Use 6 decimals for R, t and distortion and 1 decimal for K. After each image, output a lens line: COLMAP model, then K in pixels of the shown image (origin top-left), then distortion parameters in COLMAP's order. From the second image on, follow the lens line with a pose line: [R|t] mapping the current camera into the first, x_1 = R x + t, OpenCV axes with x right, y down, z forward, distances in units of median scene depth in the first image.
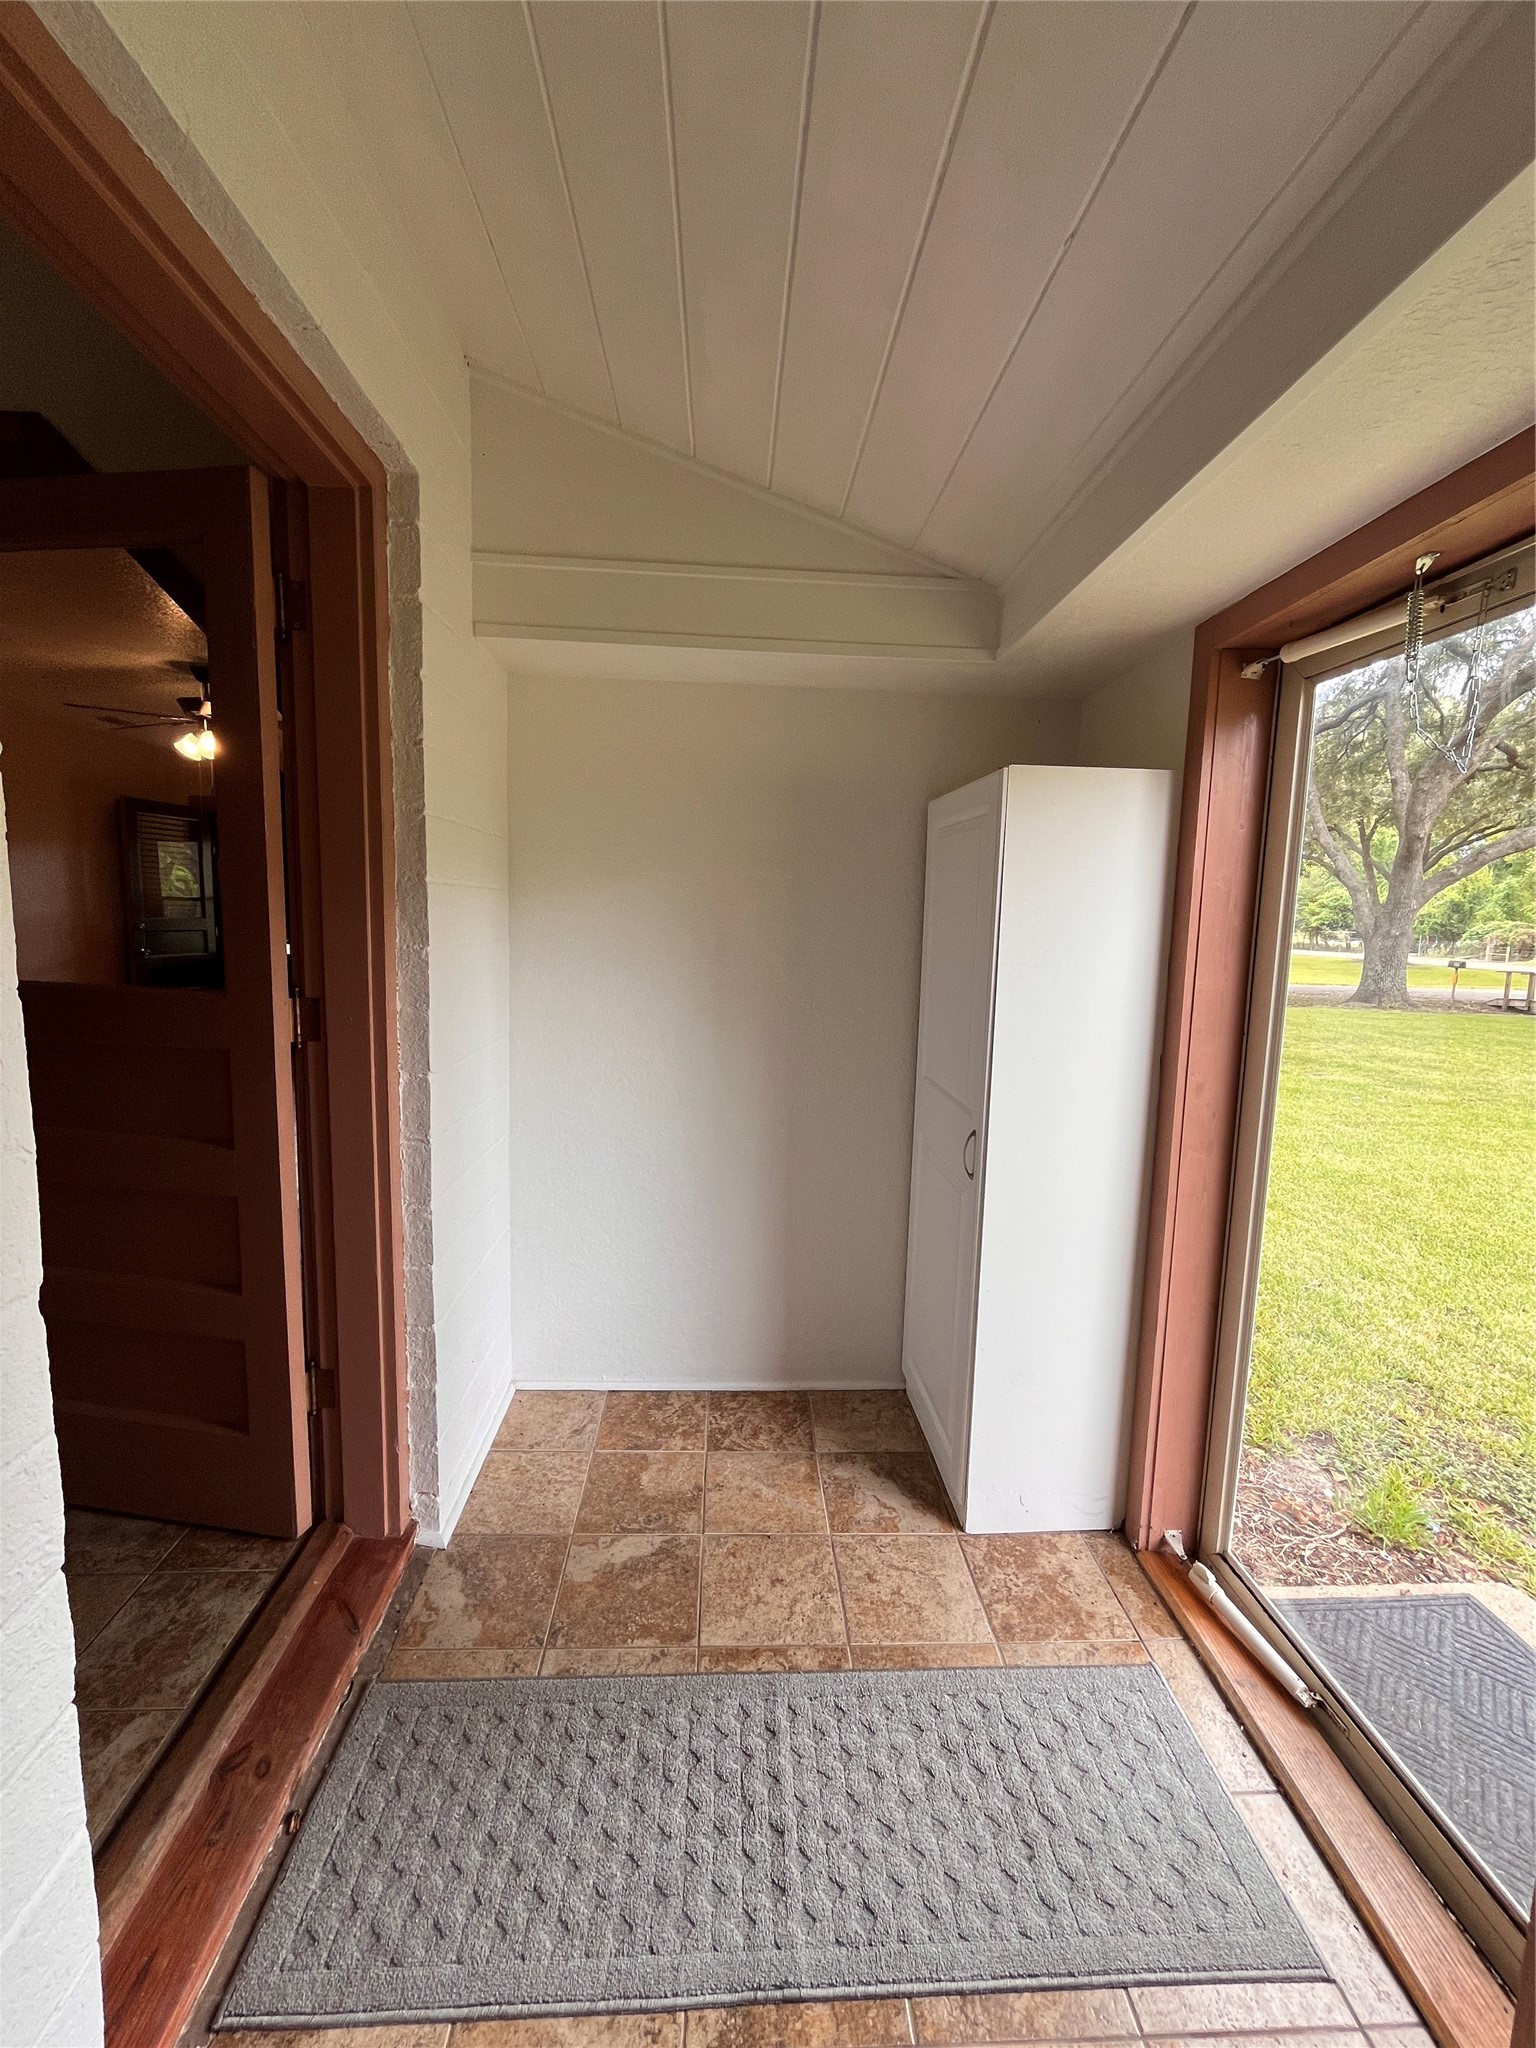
lens RADIAL K [[836.5, 0, 768.0], [0, 836.5, 1024.0], [0, 0, 1]] dist [-0.002810, -0.000075]
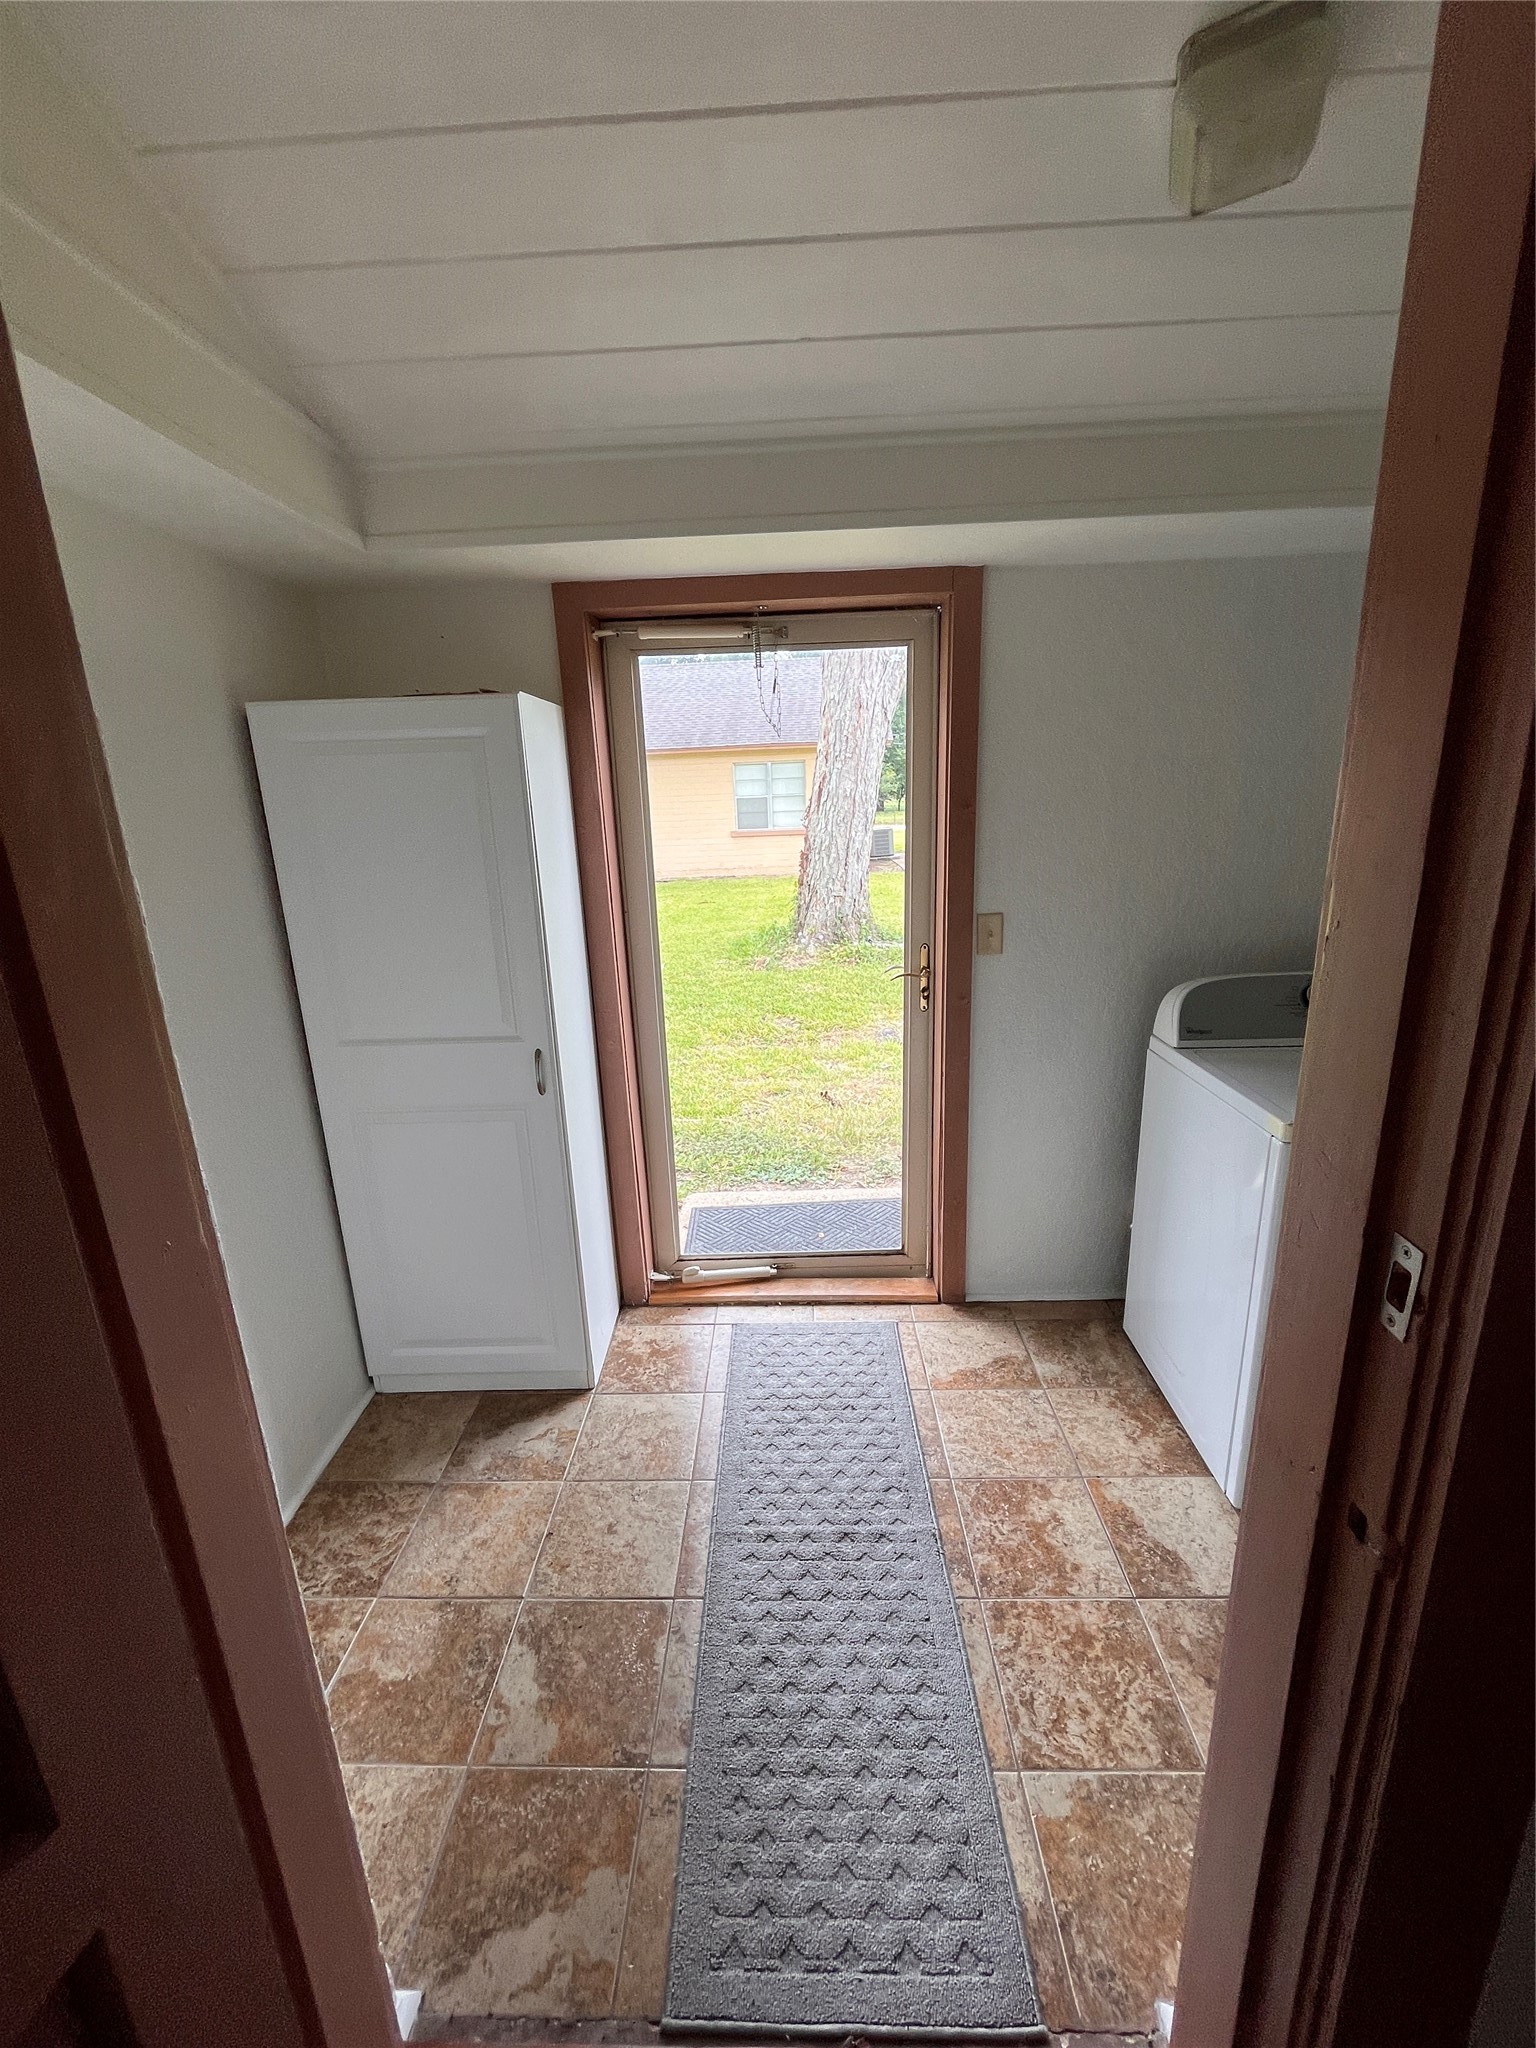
lens RADIAL K [[836.5, 0, 768.0], [0, 836.5, 1024.0], [0, 0, 1]] dist [-0.002810, -0.000075]
pose [[0.076259, -0.292487, 0.953224, -0.801459], [0.167967, 0.946114, 0.276868, -0.161297], [-0.982839, 0.138996, 0.121277, 0.648050]]
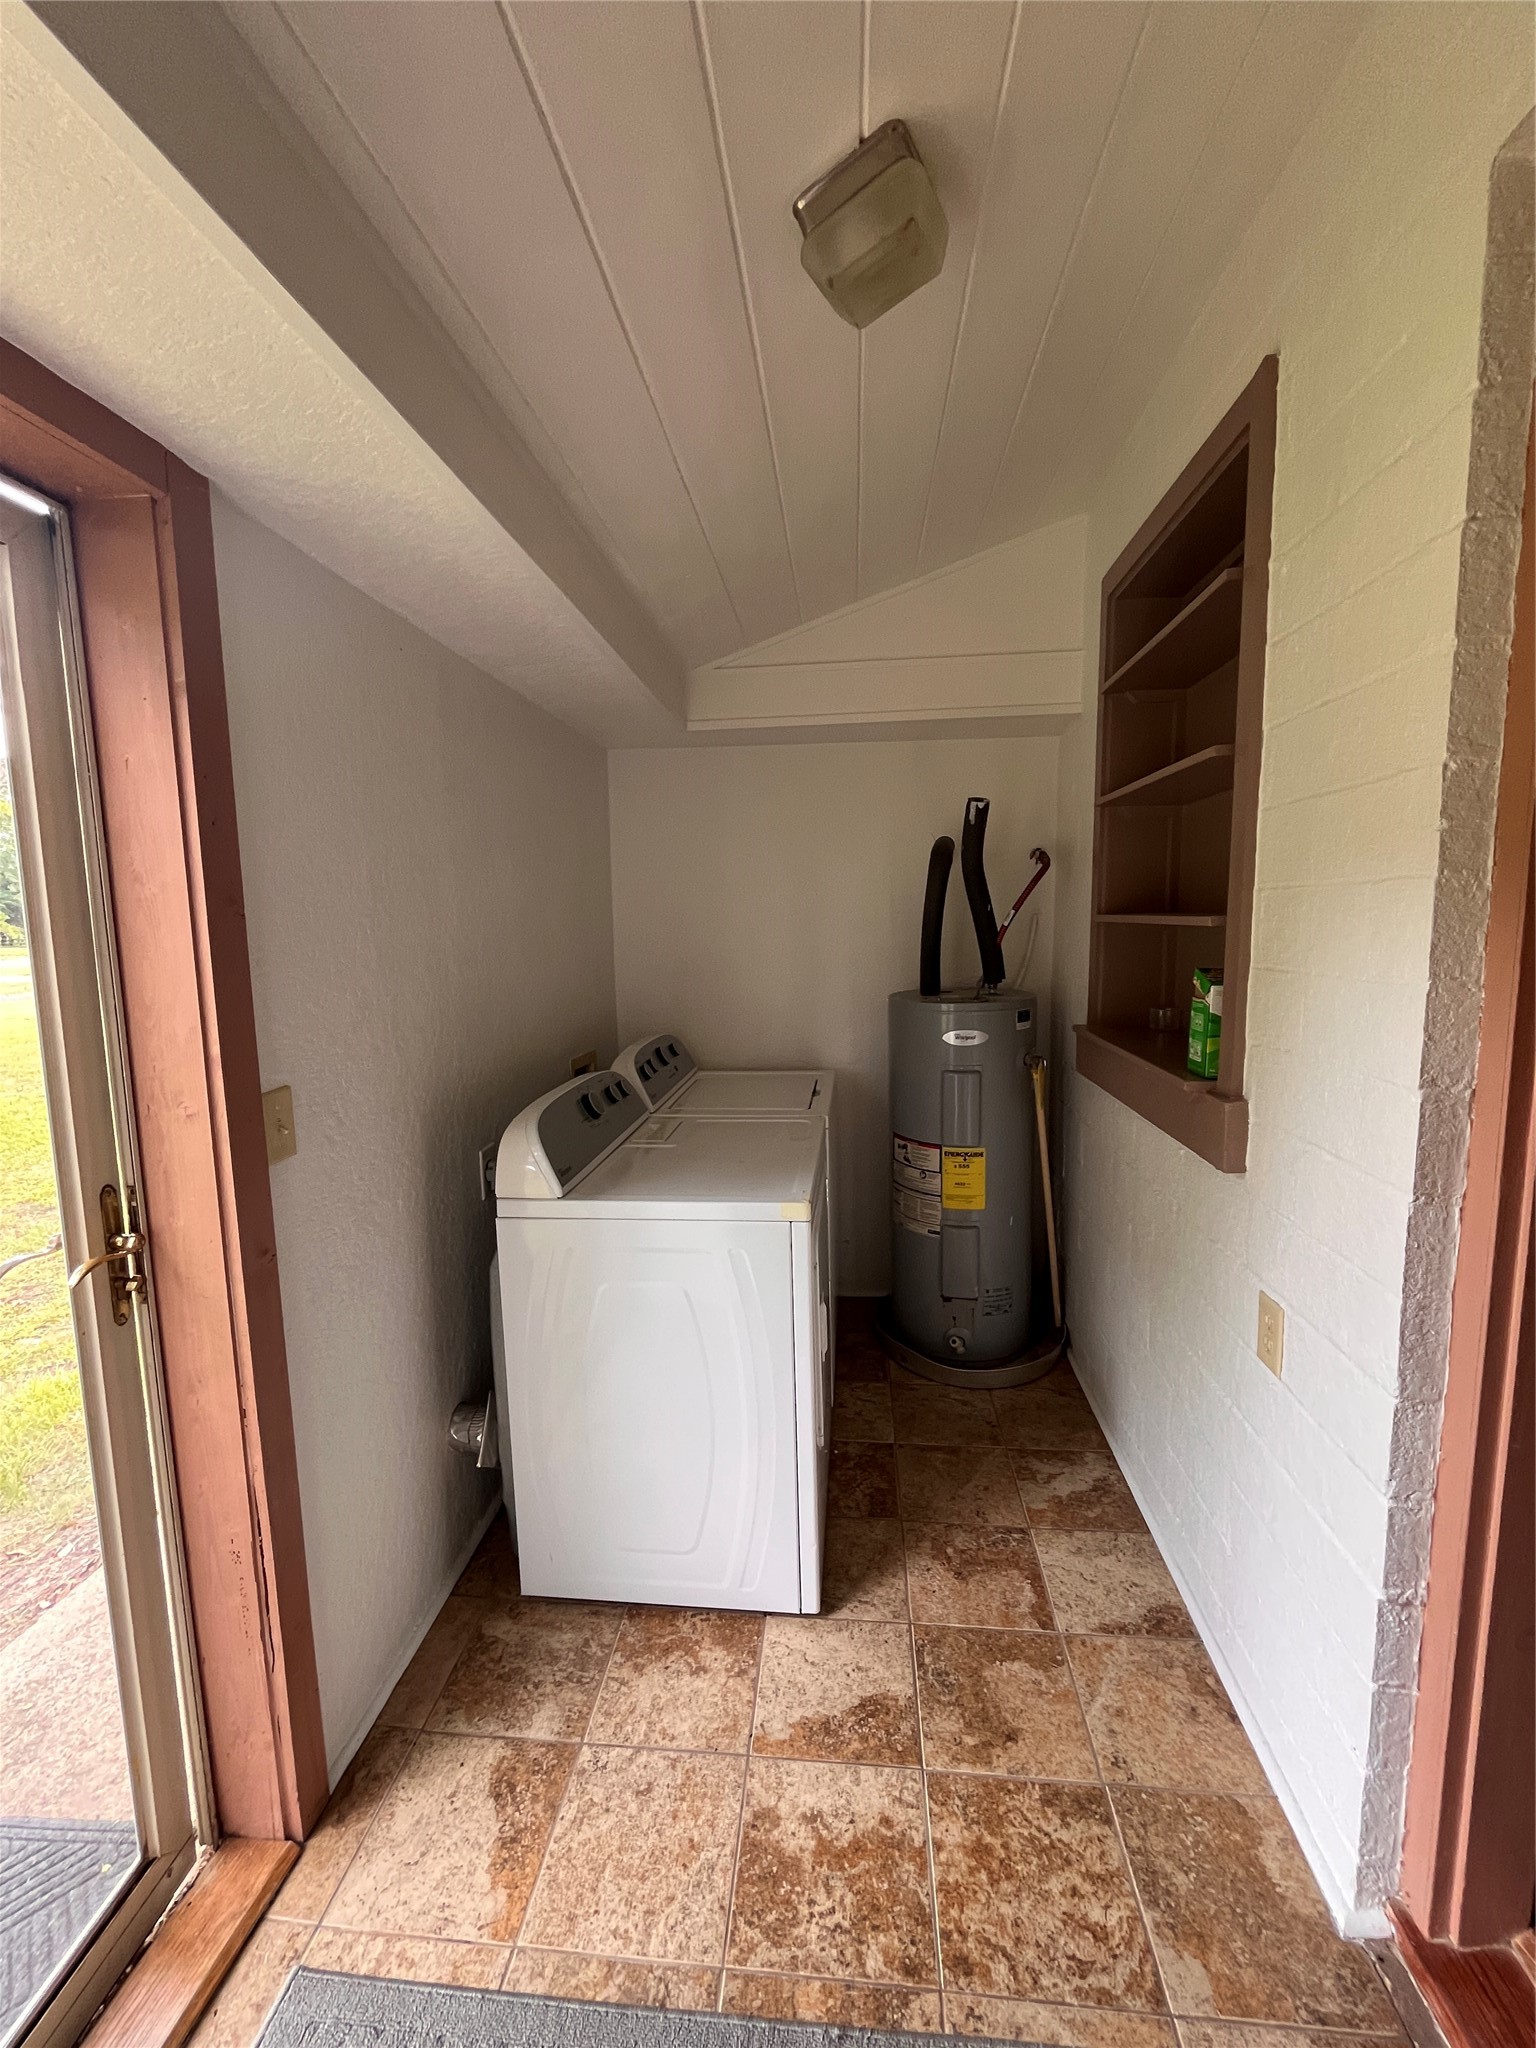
lens RADIAL K [[836.5, 0, 768.0], [0, 836.5, 1024.0], [0, 0, 1]] dist [-0.002810, -0.000075]
pose [[-0.989019, -0.030895, 0.144523, 0.001170], [0.007335, 0.966440, 0.256790, -0.146290], [-0.147606, 0.255030, -0.955600, 1.075534]]
